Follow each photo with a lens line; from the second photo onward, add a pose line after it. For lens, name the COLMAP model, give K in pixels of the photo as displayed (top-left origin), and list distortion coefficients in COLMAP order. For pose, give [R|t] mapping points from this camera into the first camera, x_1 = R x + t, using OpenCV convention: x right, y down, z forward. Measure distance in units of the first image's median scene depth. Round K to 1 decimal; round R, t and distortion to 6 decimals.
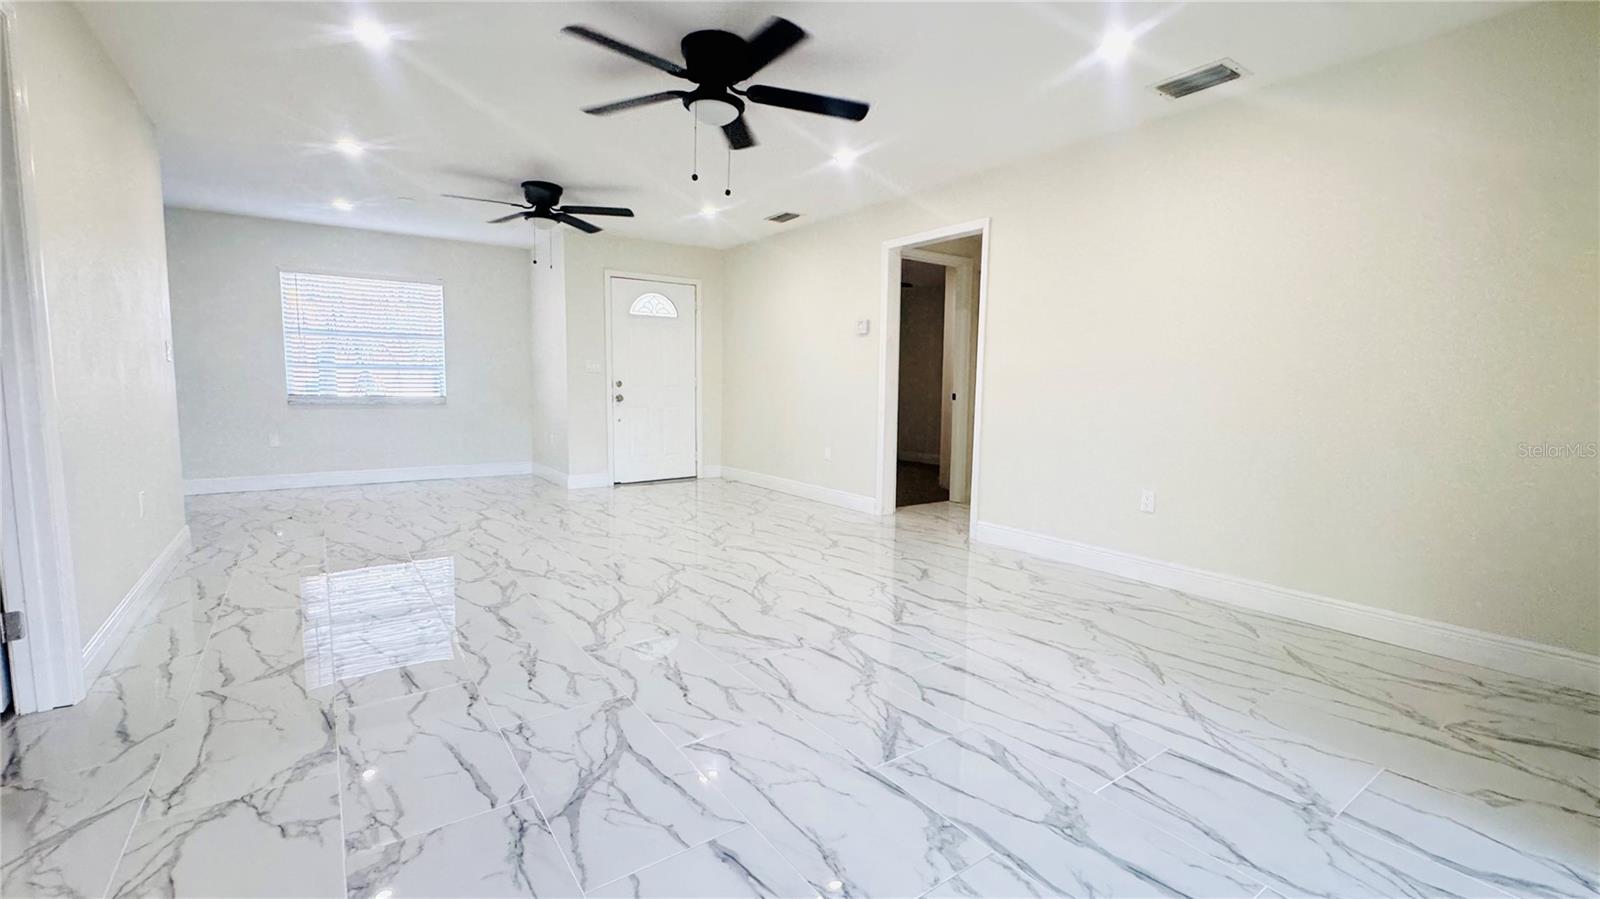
lens RADIAL K [[649.7, 0, 793.7], [0, 649.7, 448.2], [0, 0, 1]] dist [-0.001715, 0.000150]
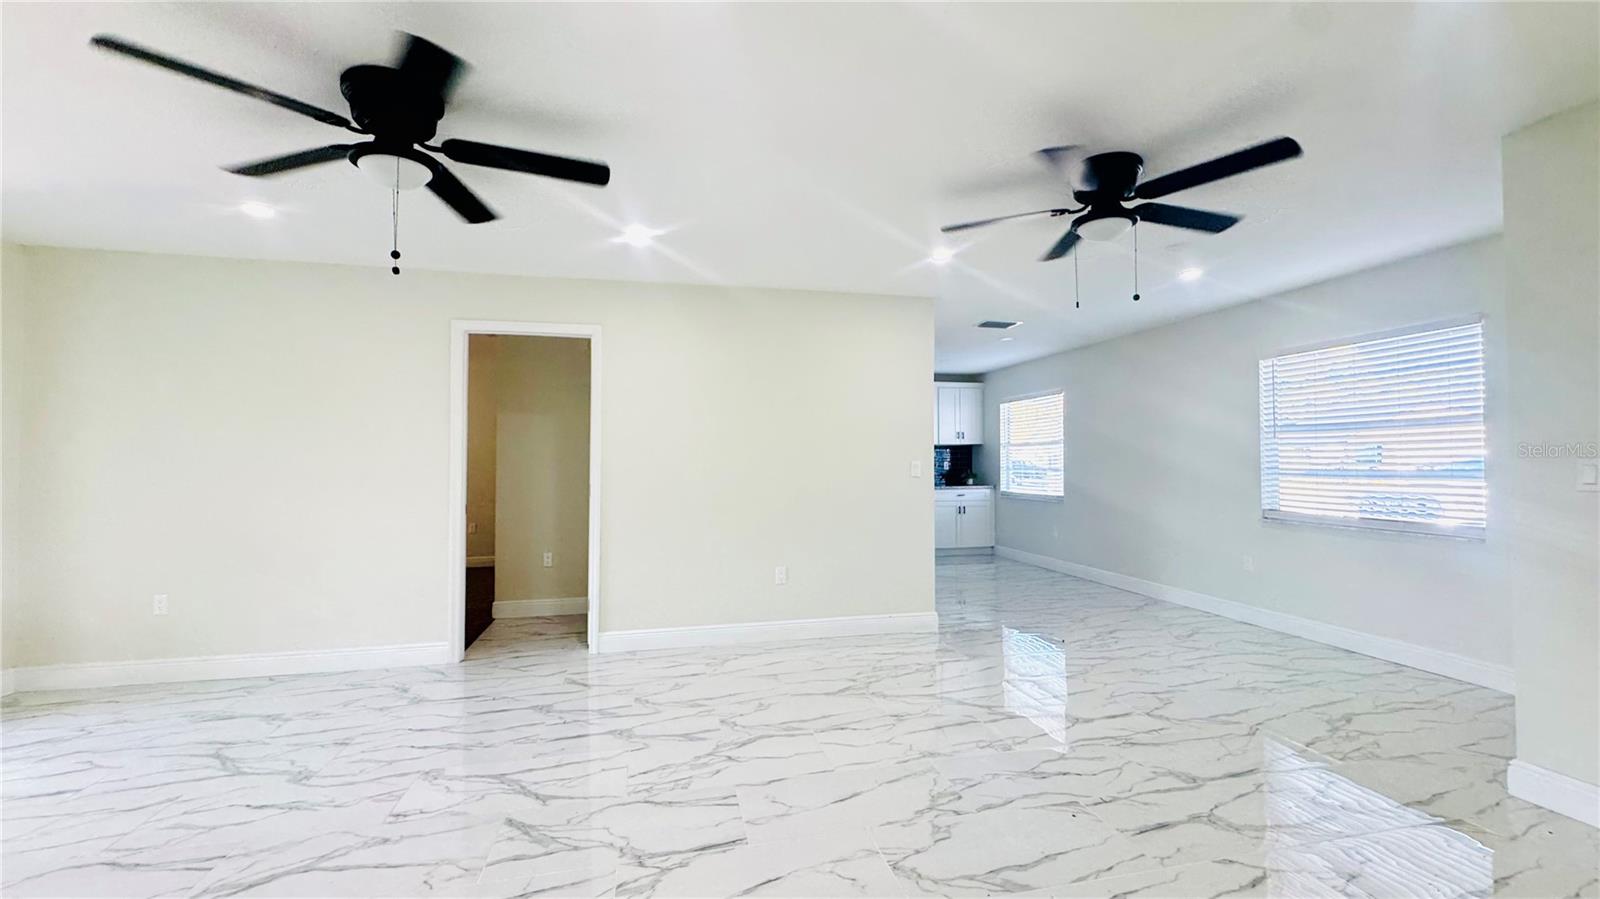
lens RADIAL K [[640.7, 0, 803.7], [0, 640.7, 454.3], [0, 0, 1]] dist [-0.000730, -0.000259]
pose [[-0.376855, -0.024963, -0.925936, 0.285706], [-0.095828, 0.995324, 0.012168, -0.176544], [0.921302, 0.093316, -0.377484, 1.306096]]
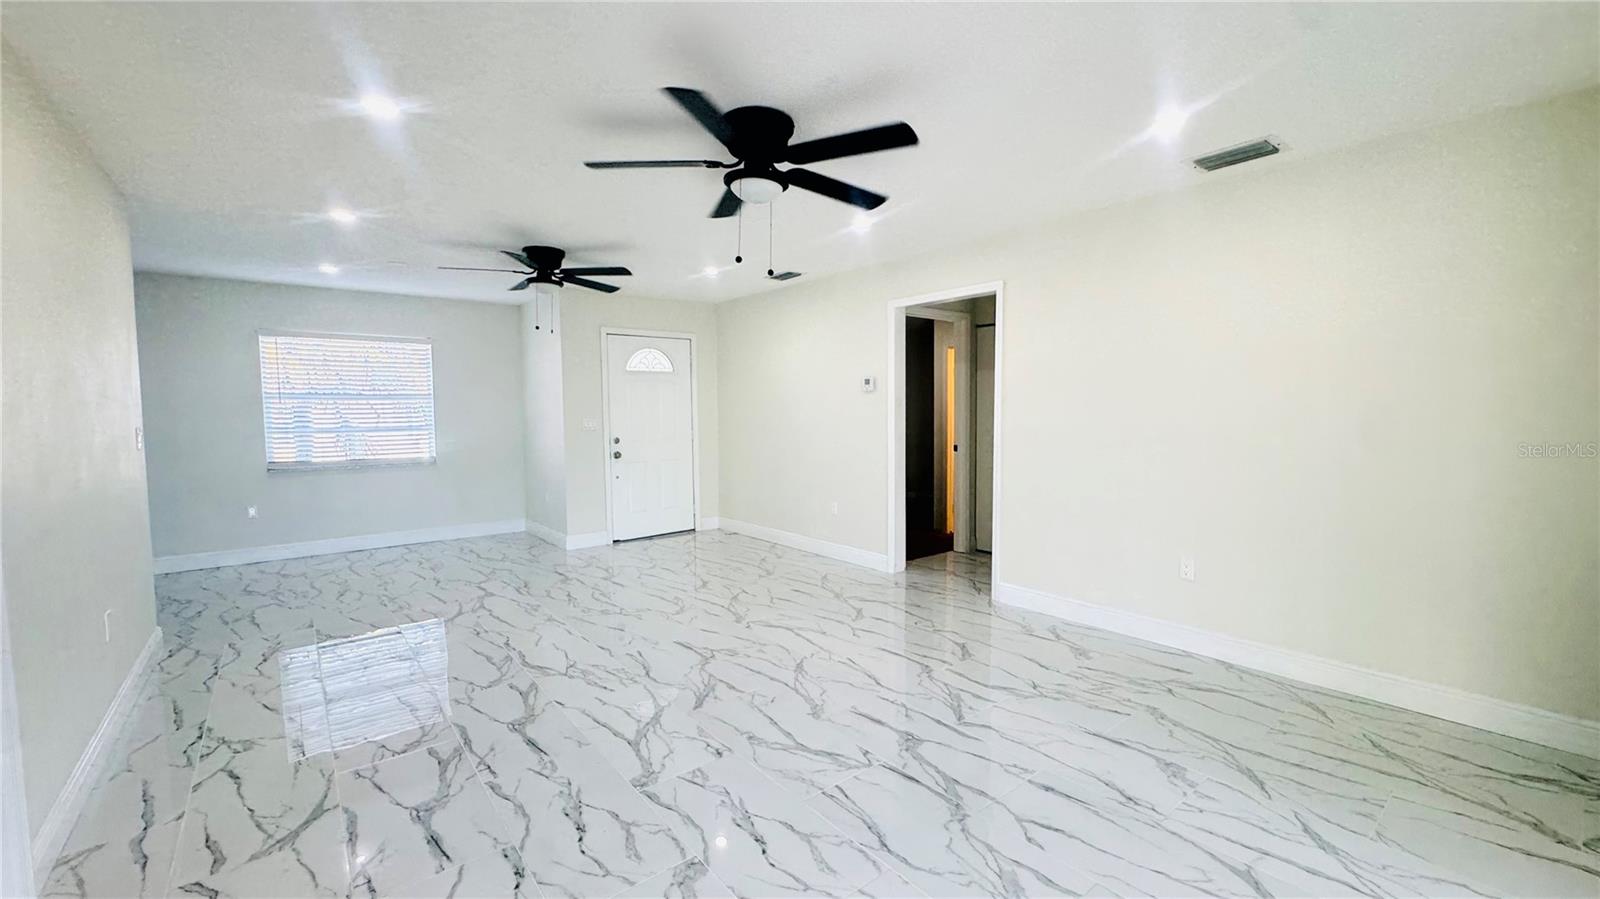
lens RADIAL K [[617.5, 0, 793.9], [0, 617.5, 451.2], [0, 0, 1]] dist [-0.002218, -0.000142]
pose [[0.998093, -0.026349, 0.055819, -0.095219], [0.028289, 0.999013, -0.034256, -0.078751], [-0.054861, 0.035770, 0.997853, 0.086796]]
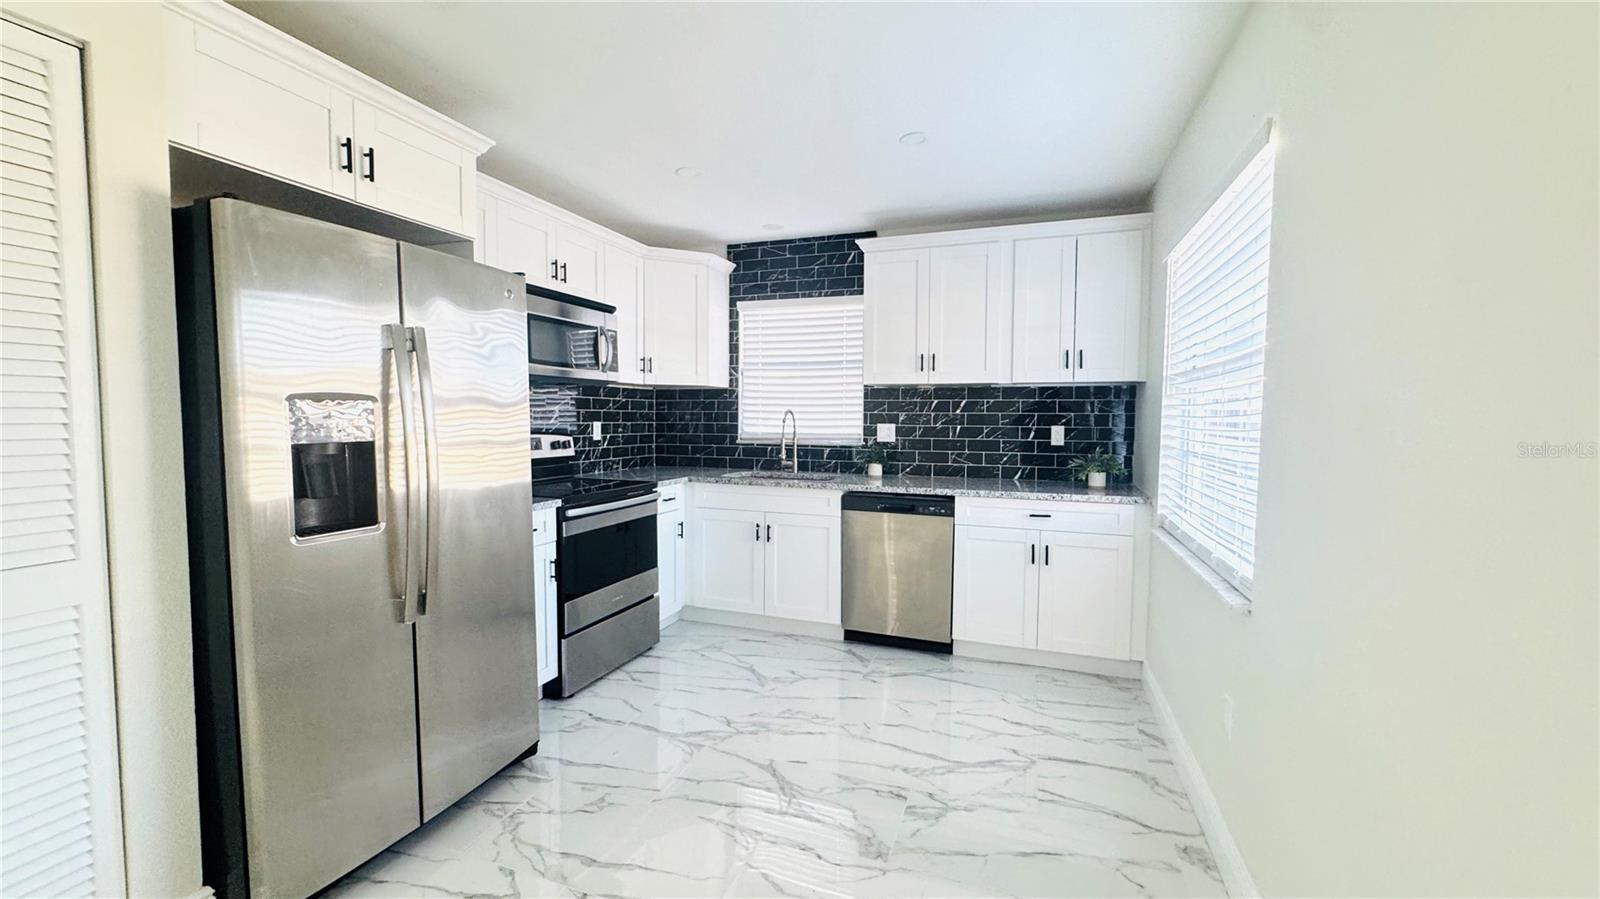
lens RADIAL K [[641.7, 0, 797.2], [0, 641.7, 449.7], [0, 0, 1]] dist [-0.001330, -0.000232]
pose [[-0.823976, 0.012010, -0.566497, -1.336695], [-0.074520, 0.988794, 0.129354, -0.236069], [0.561703, 0.148800, -0.813848, 1.491348]]
